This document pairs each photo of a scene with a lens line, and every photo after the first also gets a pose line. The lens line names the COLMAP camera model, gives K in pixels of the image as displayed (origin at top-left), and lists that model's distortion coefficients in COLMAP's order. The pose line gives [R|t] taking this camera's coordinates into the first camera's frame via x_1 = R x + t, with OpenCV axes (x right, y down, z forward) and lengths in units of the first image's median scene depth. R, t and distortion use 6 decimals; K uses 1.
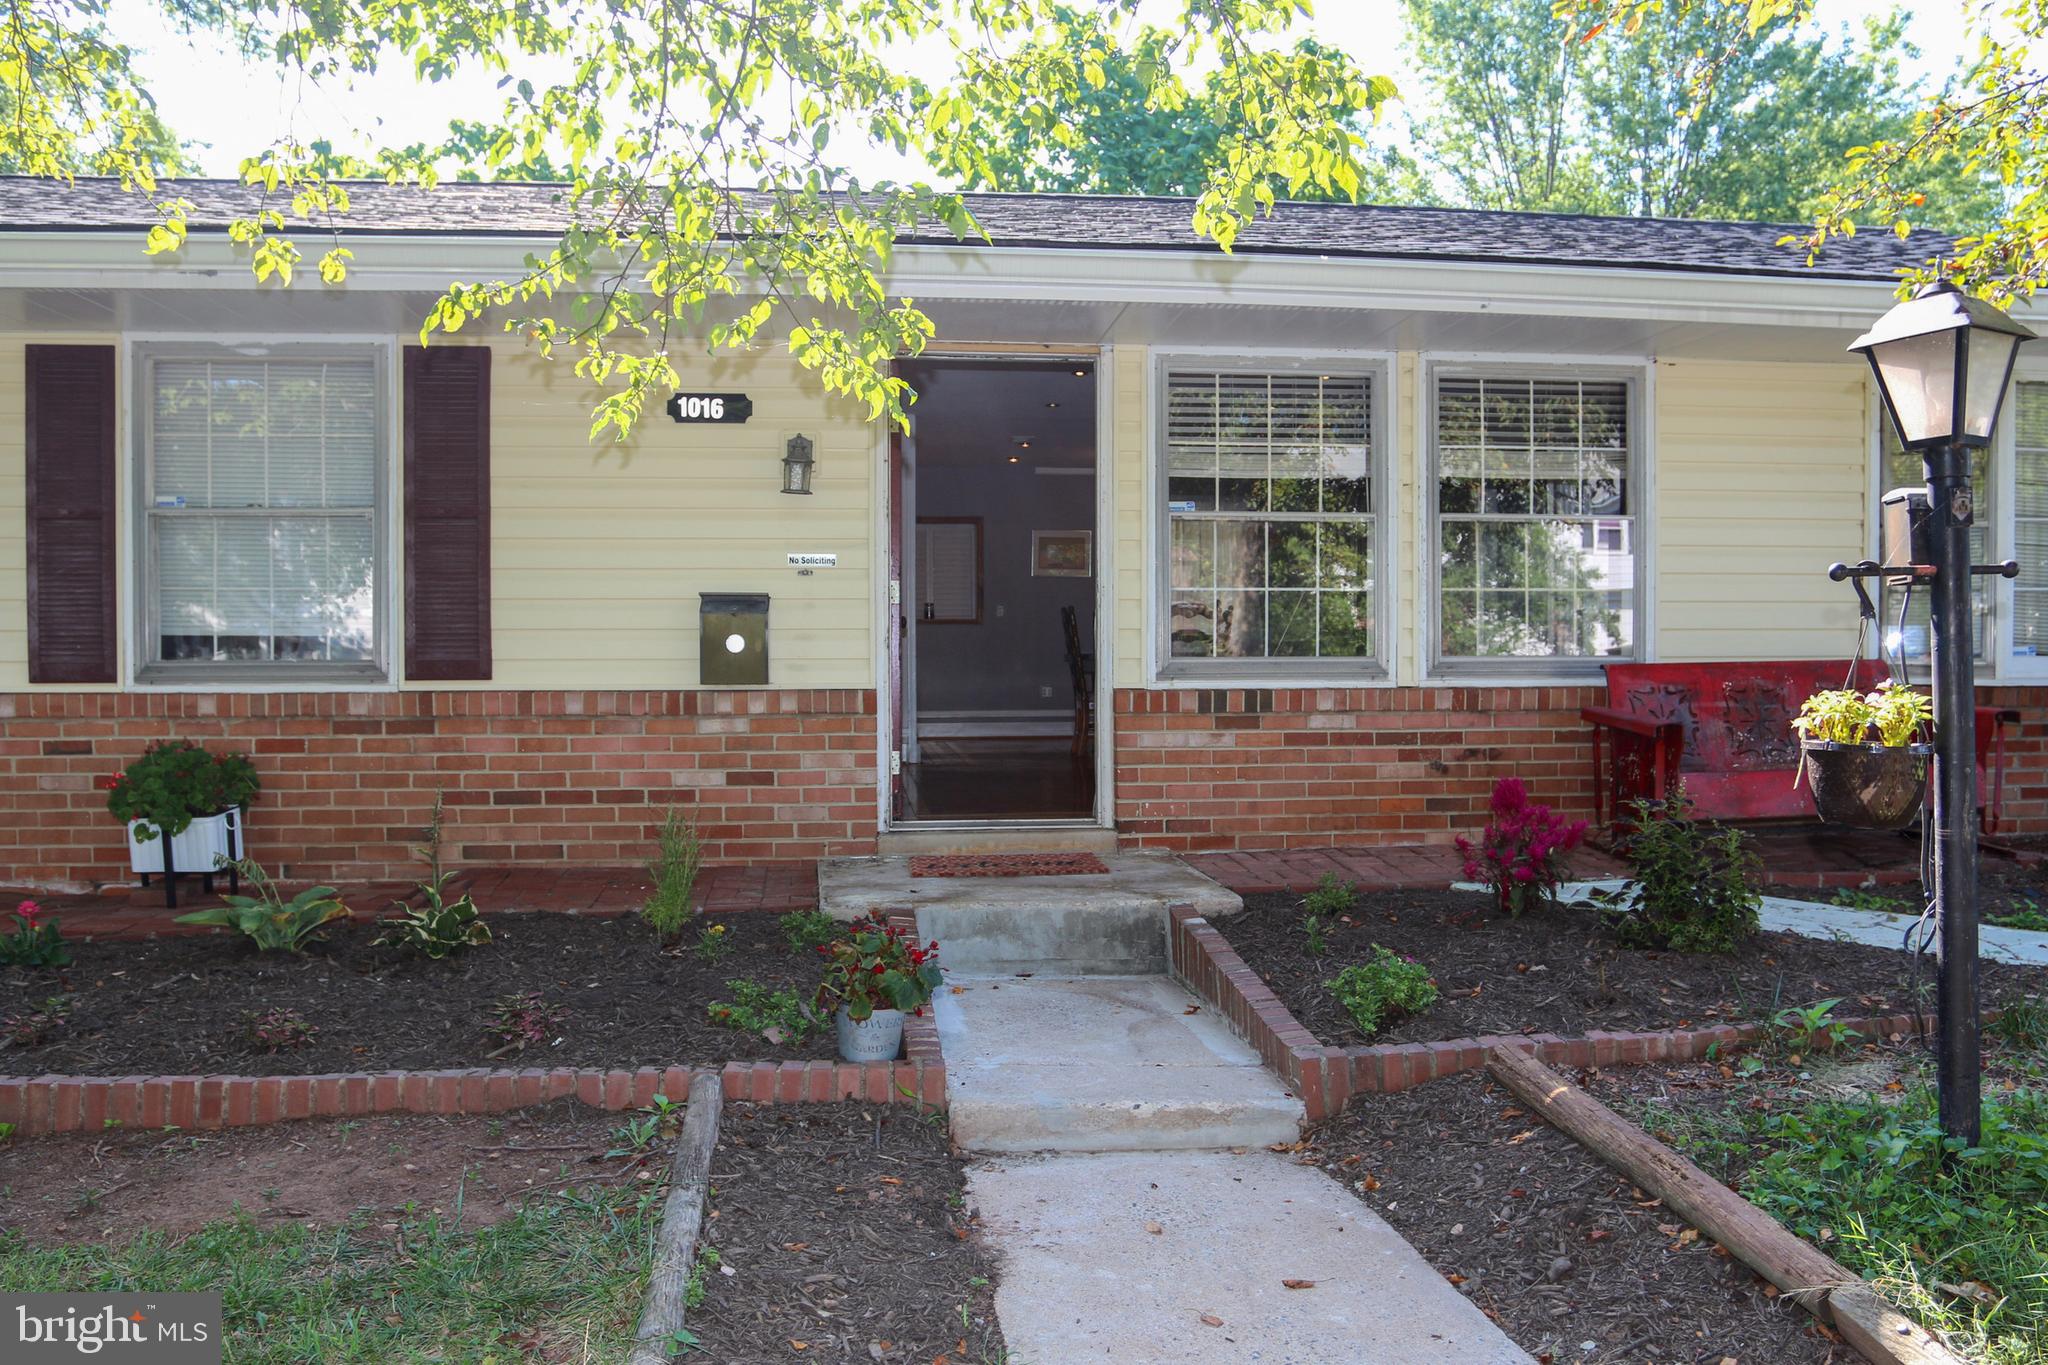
lens RADIAL K [[1589.7, 0, 1028.6], [0, 1589.7, 698.1], [0, 0, 1]] dist [-0.095379, 0.059171]
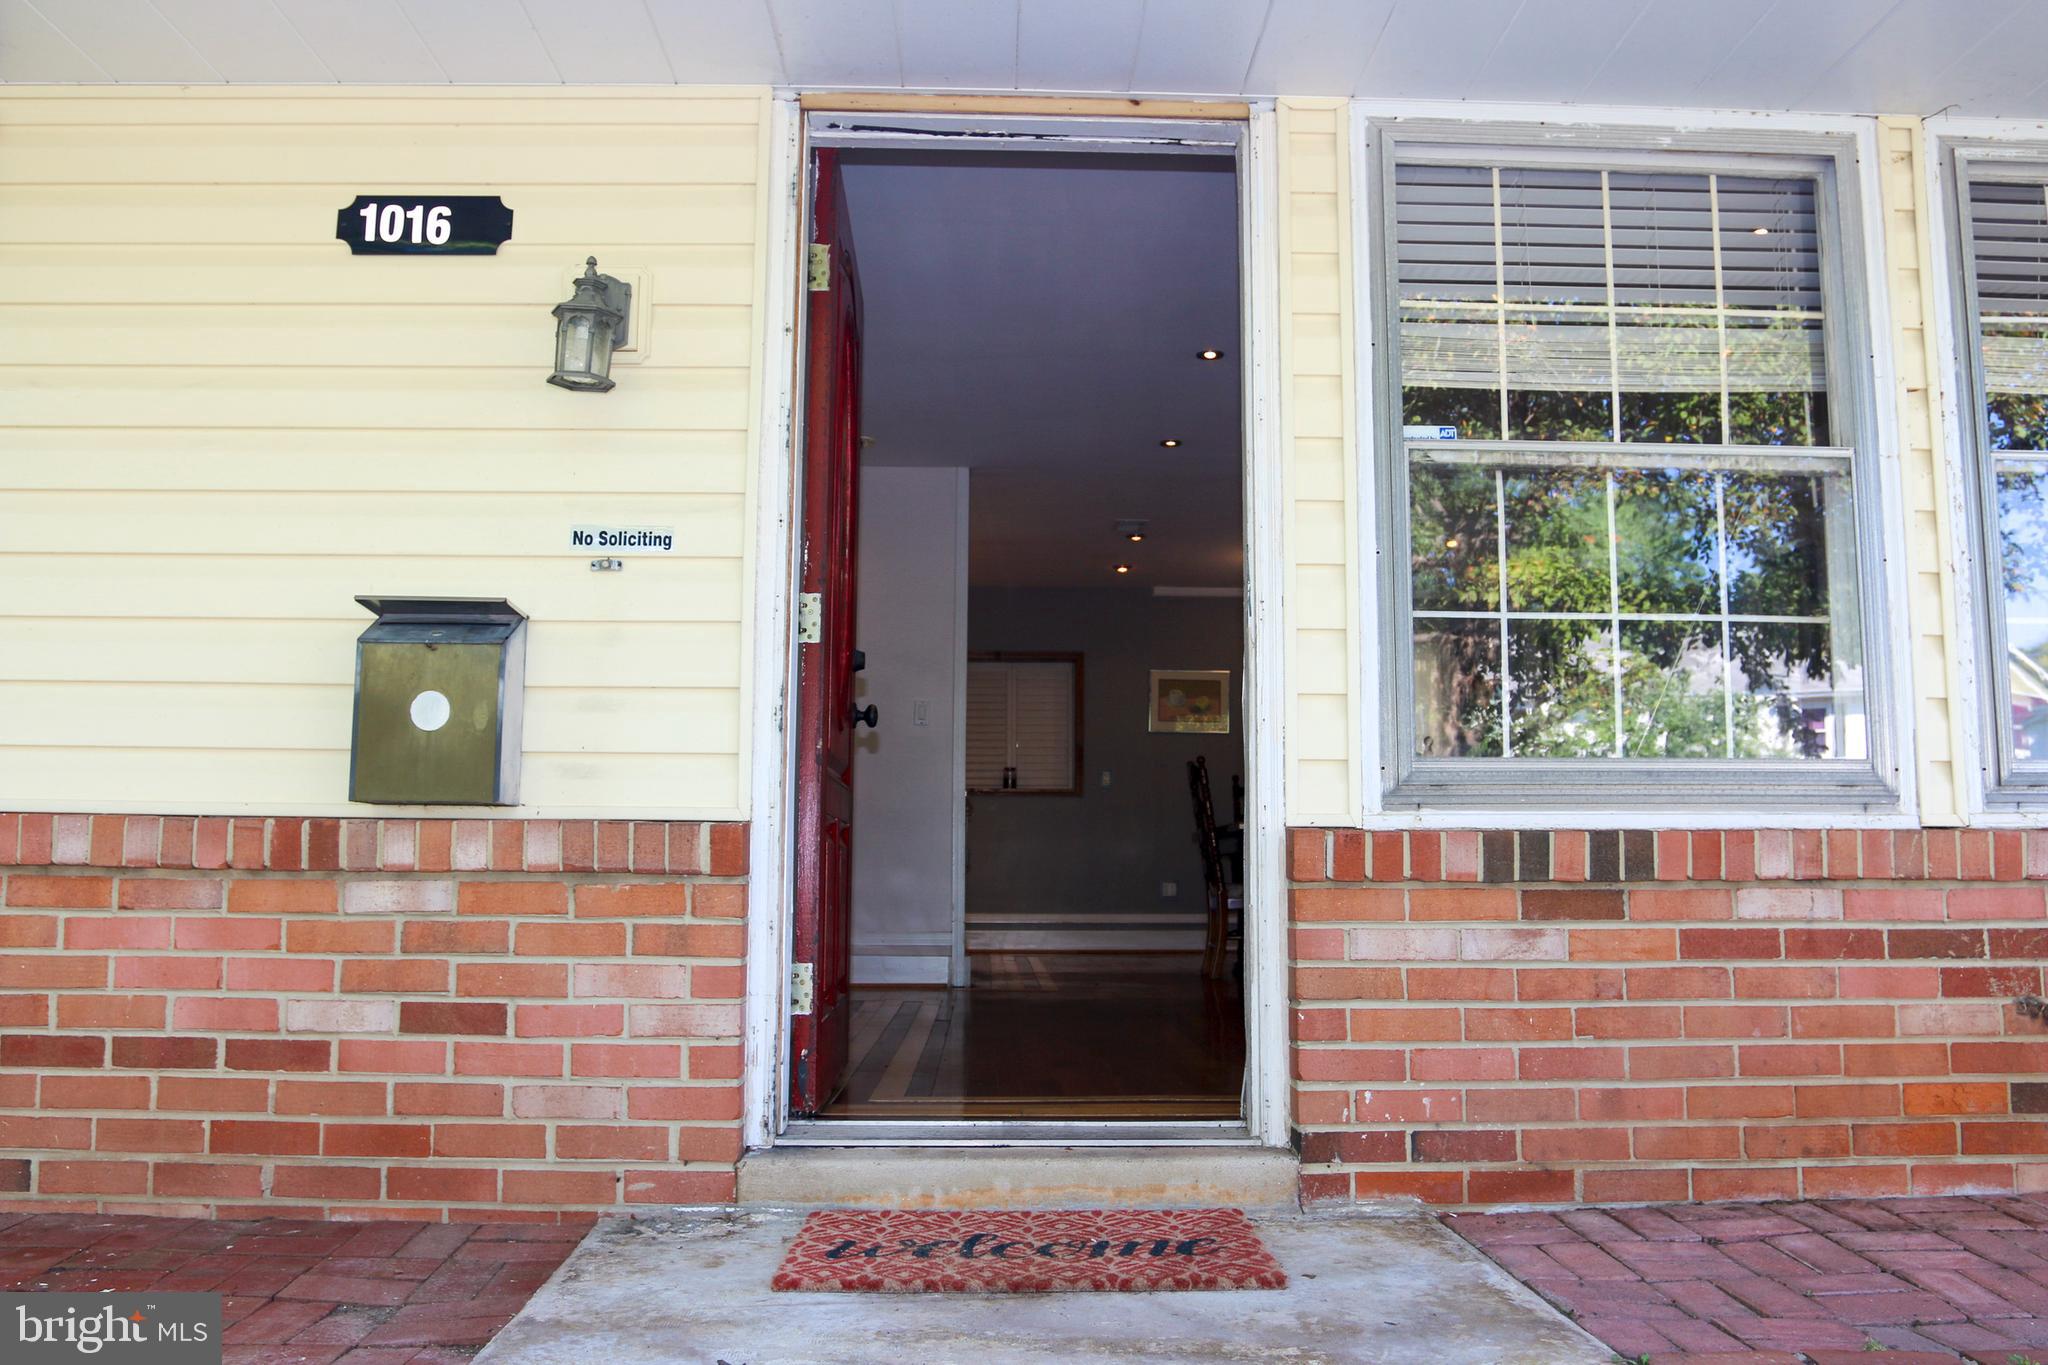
lens RADIAL K [[1589.7, 0, 1028.6], [0, 1589.7, 698.1], [0, 0, 1]] dist [-0.095379, 0.059171]
pose [[0.996293, -0.001101, -0.086015, 0.020309], [-0.010710, 0.990552, -0.136721, 0.020215], [0.085353, 0.137136, 0.986868, 0.568554]]
